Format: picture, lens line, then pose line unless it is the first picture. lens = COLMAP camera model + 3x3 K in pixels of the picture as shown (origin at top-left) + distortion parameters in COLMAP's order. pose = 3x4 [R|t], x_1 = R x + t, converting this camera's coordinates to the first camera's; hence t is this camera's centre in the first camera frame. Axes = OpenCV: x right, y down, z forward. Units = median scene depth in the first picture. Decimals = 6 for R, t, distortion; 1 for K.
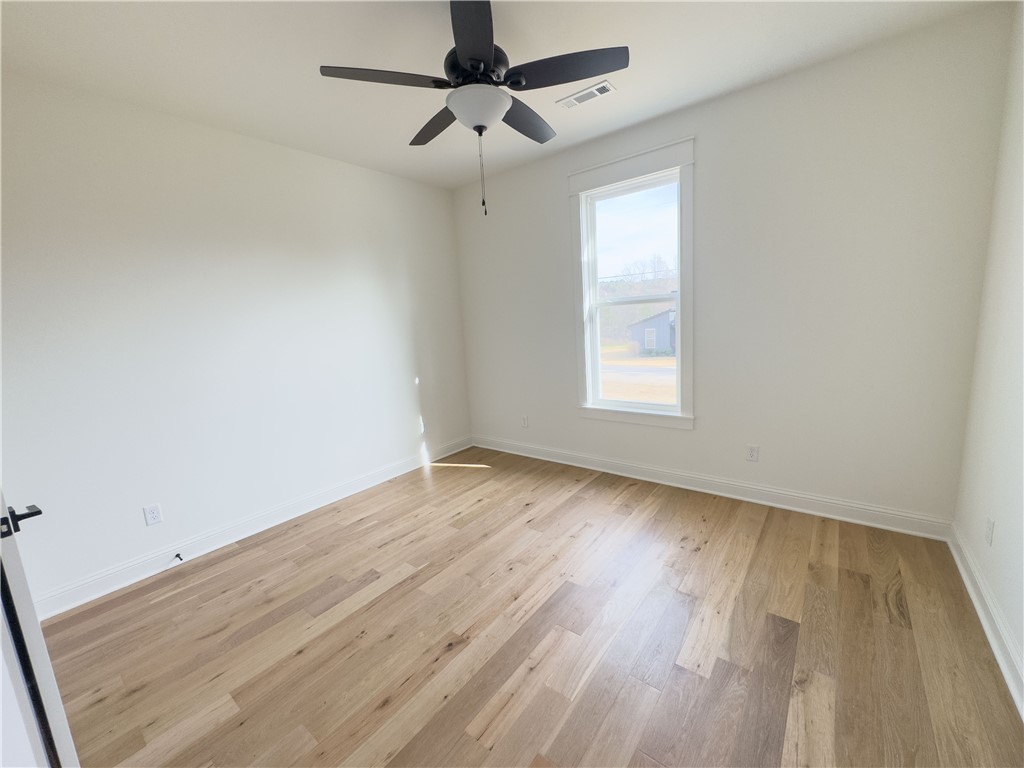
lens RADIAL K [[411.1, 0, 509.2], [0, 411.1, 387.1], [0, 0, 1]] dist [-0.003055, -0.000039]
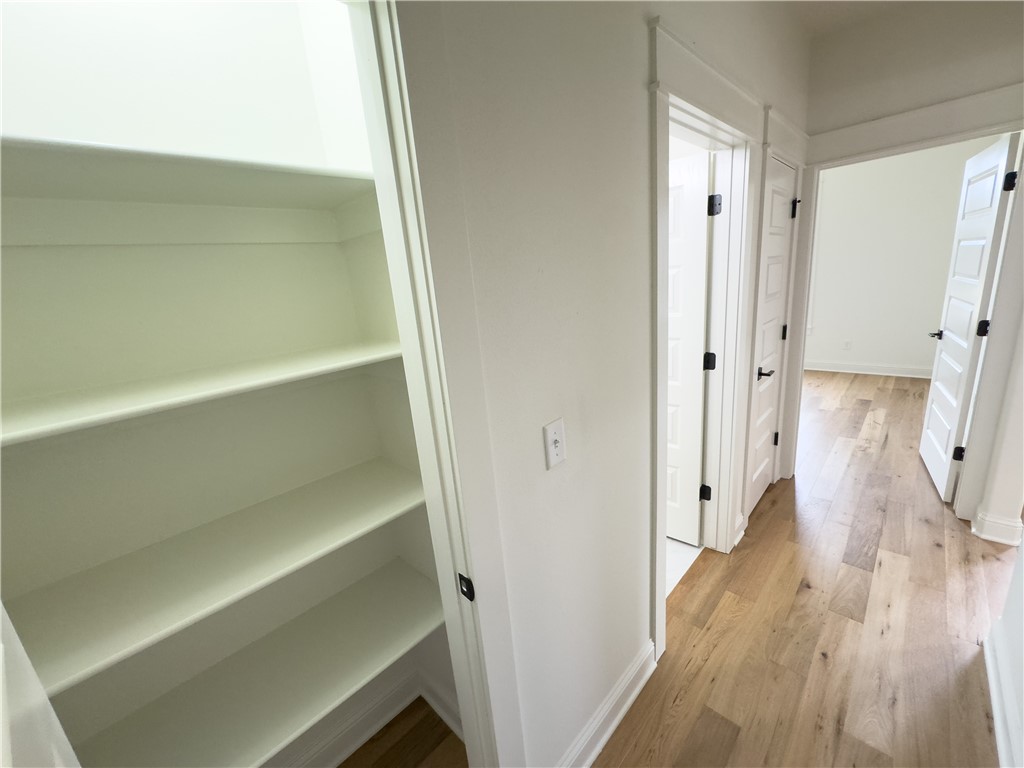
lens RADIAL K [[411.1, 0, 515.9], [0, 411.1, 383.9], [0, 0, 1]] dist [-0.003055, -0.000039]
pose [[0.995254, 0.003939, -0.097235, -0.929248], [0.005044, 0.995749, 0.091968, 0.218061], [0.097184, -0.092022, 0.991003, -1.288104]]
